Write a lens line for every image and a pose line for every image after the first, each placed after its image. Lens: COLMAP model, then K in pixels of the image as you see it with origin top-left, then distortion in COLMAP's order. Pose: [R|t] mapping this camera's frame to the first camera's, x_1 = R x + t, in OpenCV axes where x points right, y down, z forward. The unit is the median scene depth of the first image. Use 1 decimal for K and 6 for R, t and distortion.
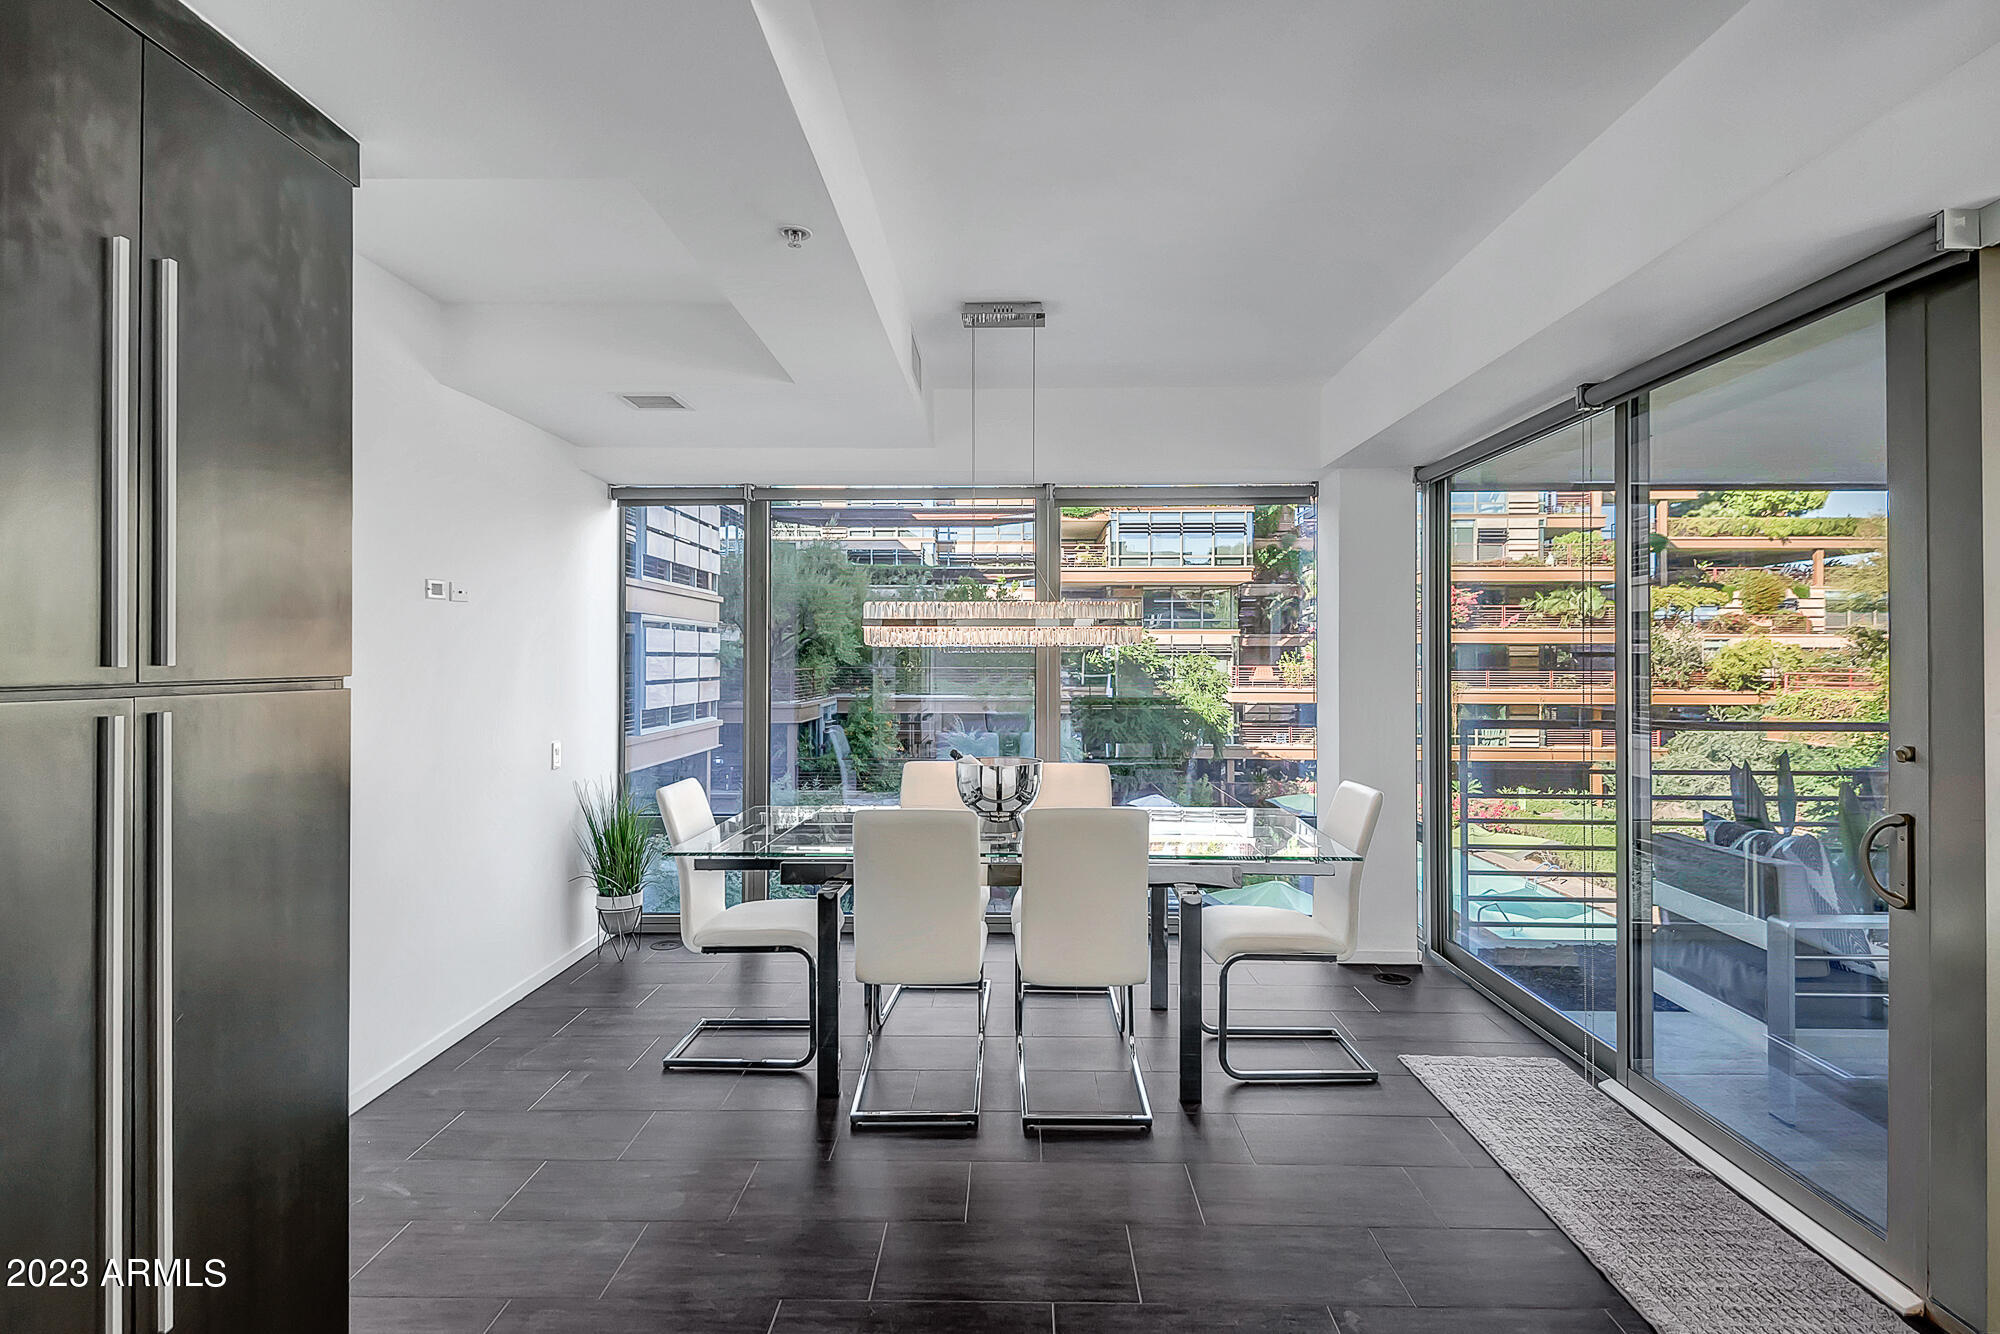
lens RADIAL K [[975.7, 0, 981.4], [0, 975.7, 657.7], [0, 0, 1]] dist [-0.004557, -0.008066]
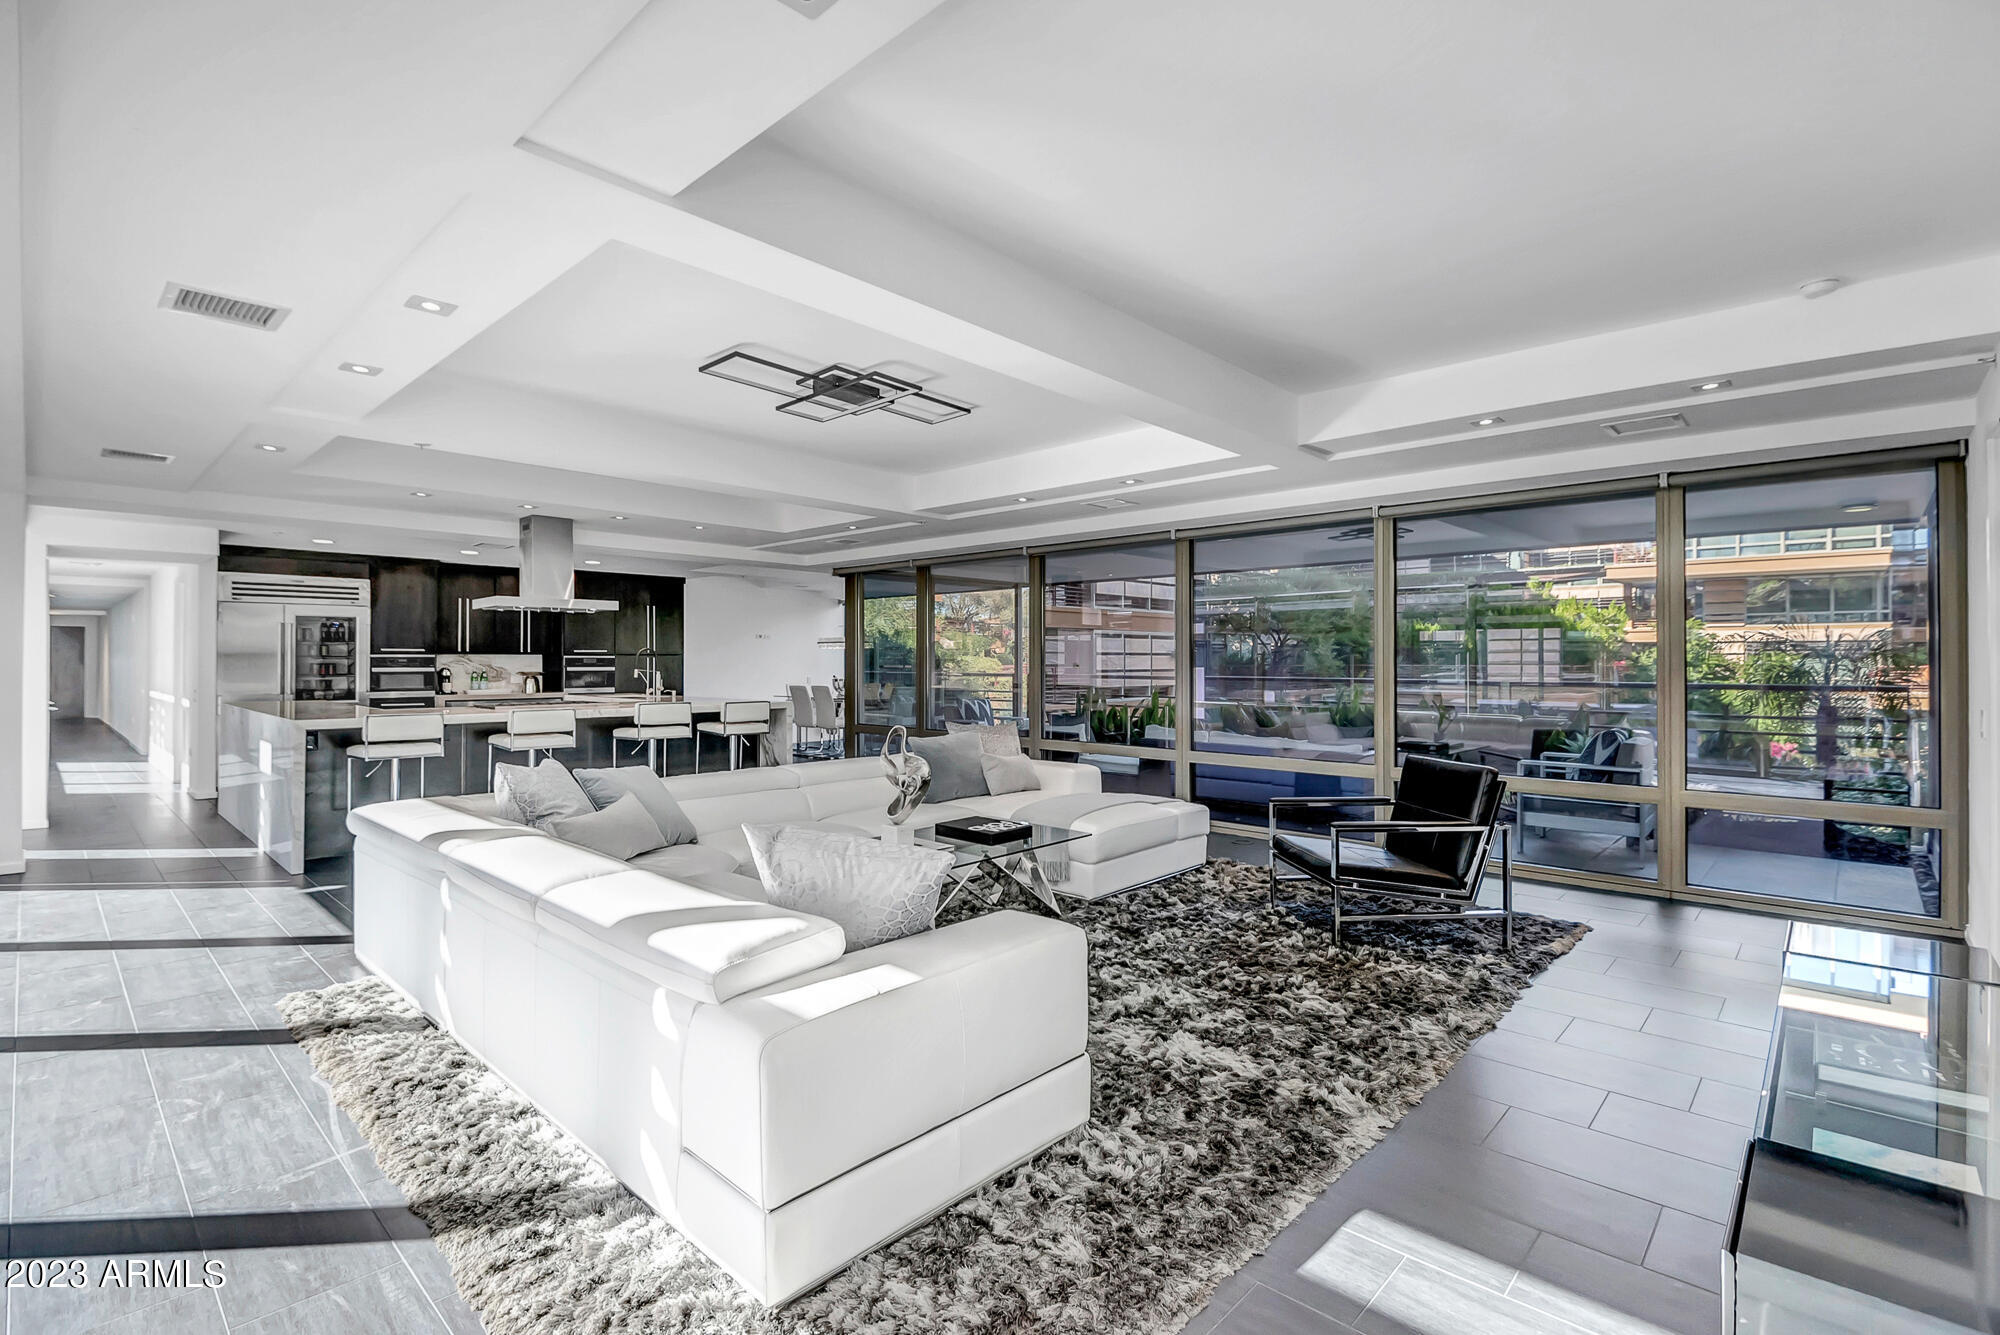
lens RADIAL K [[910.7, 0, 1040.0], [0, 910.7, 649.9], [0, 0, 1]] dist [0.003765, -0.009302]
pose [[0.771408, -0.008802, -0.636280, 0.207737], [0.002645, 0.999940, -0.010627, 0.002454], [0.636336, 0.006515, 0.771385, -0.091739]]
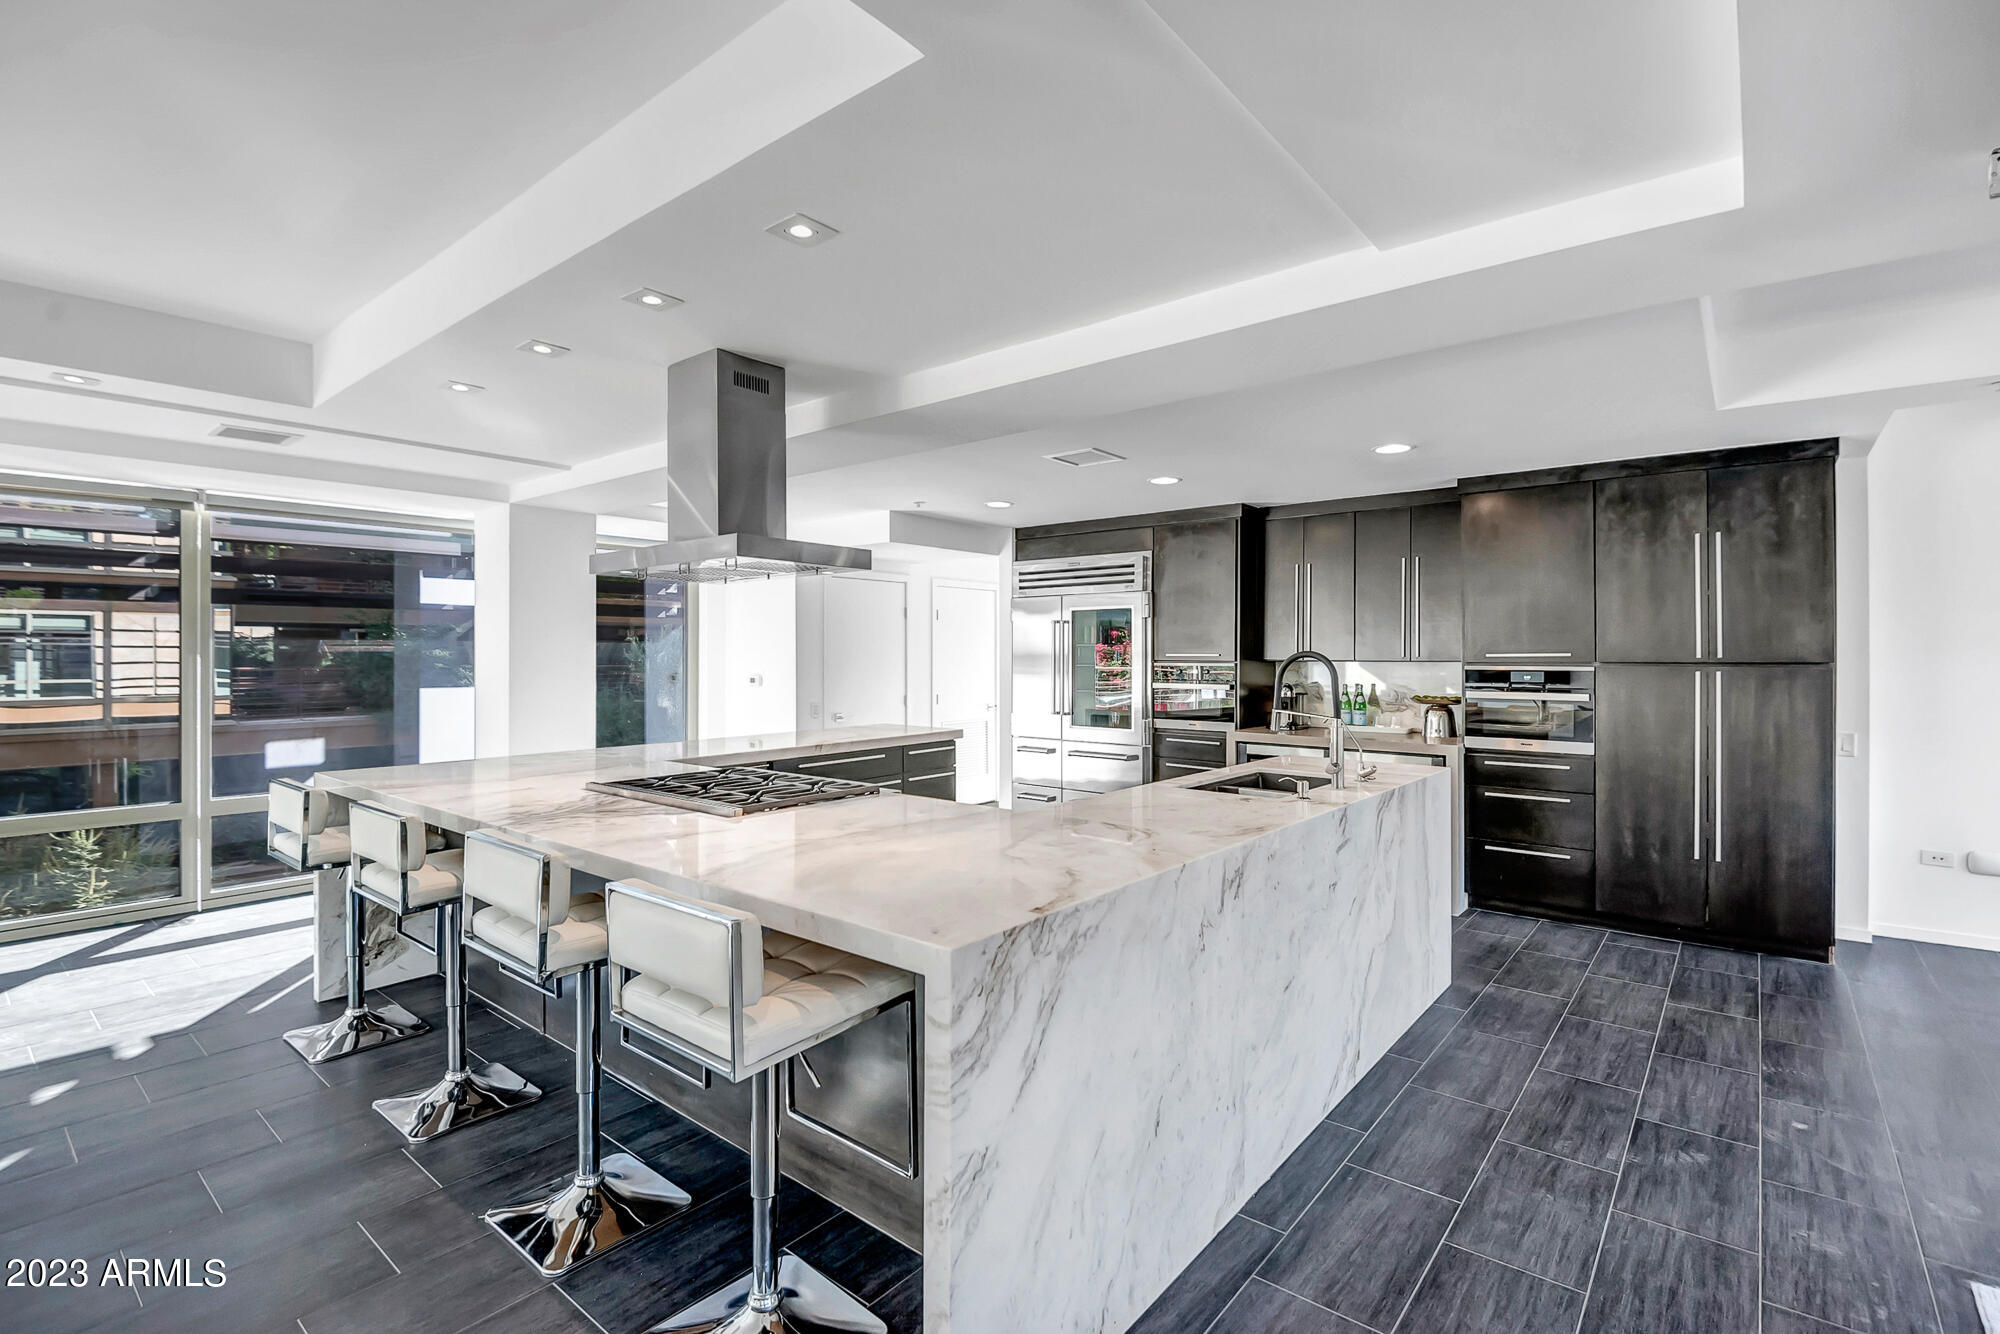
lens RADIAL K [[910.7, 0, 991.2], [0, 910.7, 655.6], [0, 0, 1]] dist [0.003765, -0.009302]
pose [[-0.607867, -0.000059, -0.794039, 0.089056], [-0.000354, 1.000000, 0.000197, 0.000051], [0.794039, 0.000401, -0.607867, 0.026565]]
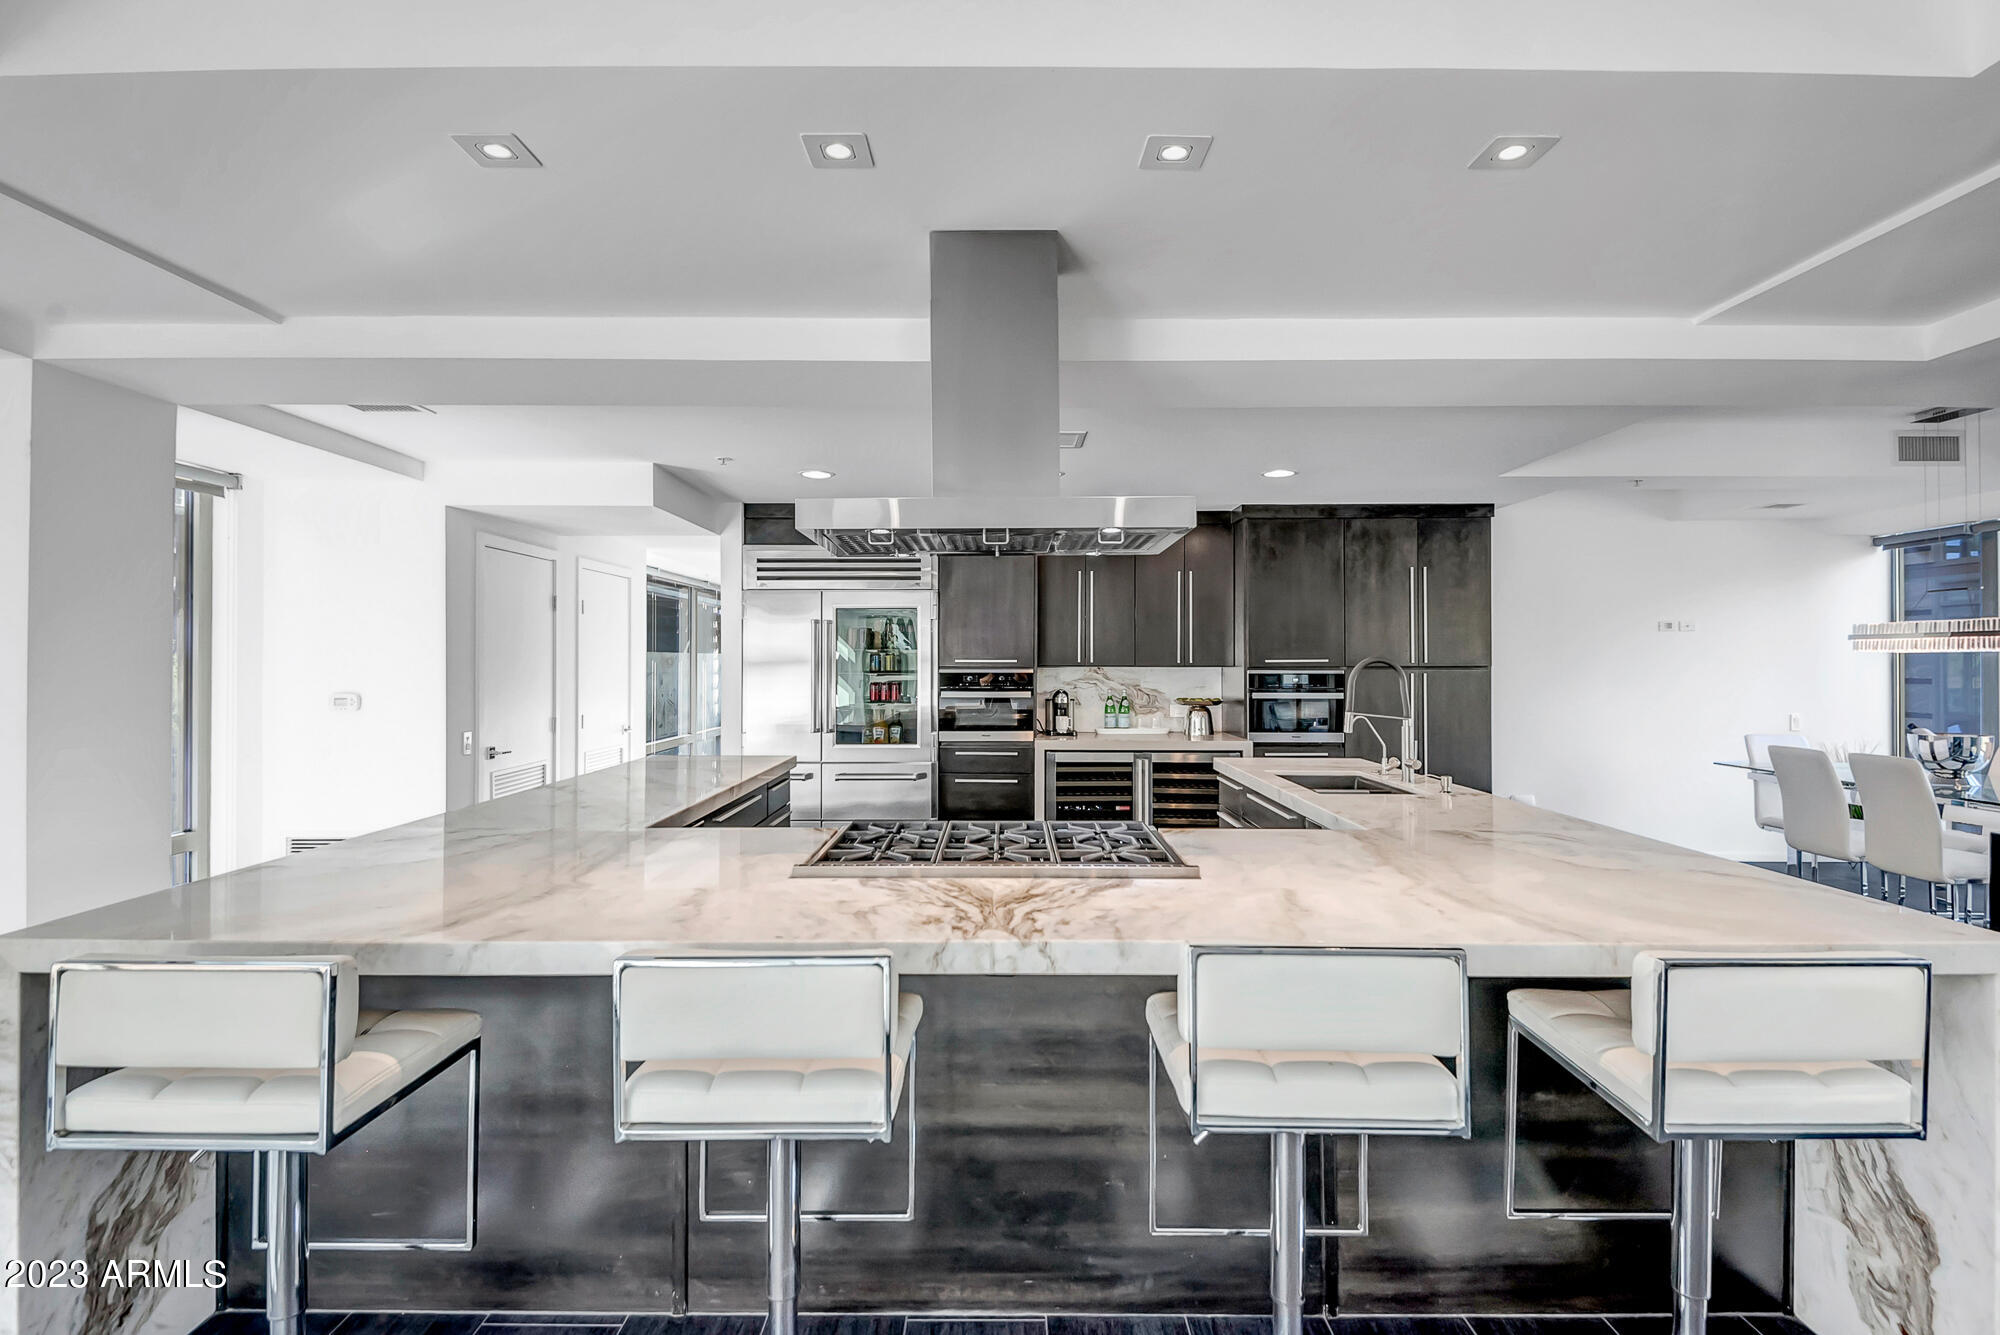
lens RADIAL K [[975.7, 0, 995.2], [0, 975.7, 655.8], [0, 0, 1]] dist [-0.004557, -0.008066]
pose [[0.034708, -0.008746, -0.999359, 0.097825], [0.000517, 0.999962, -0.008733, 0.000415], [0.999397, -0.000213, 0.034712, -0.030062]]
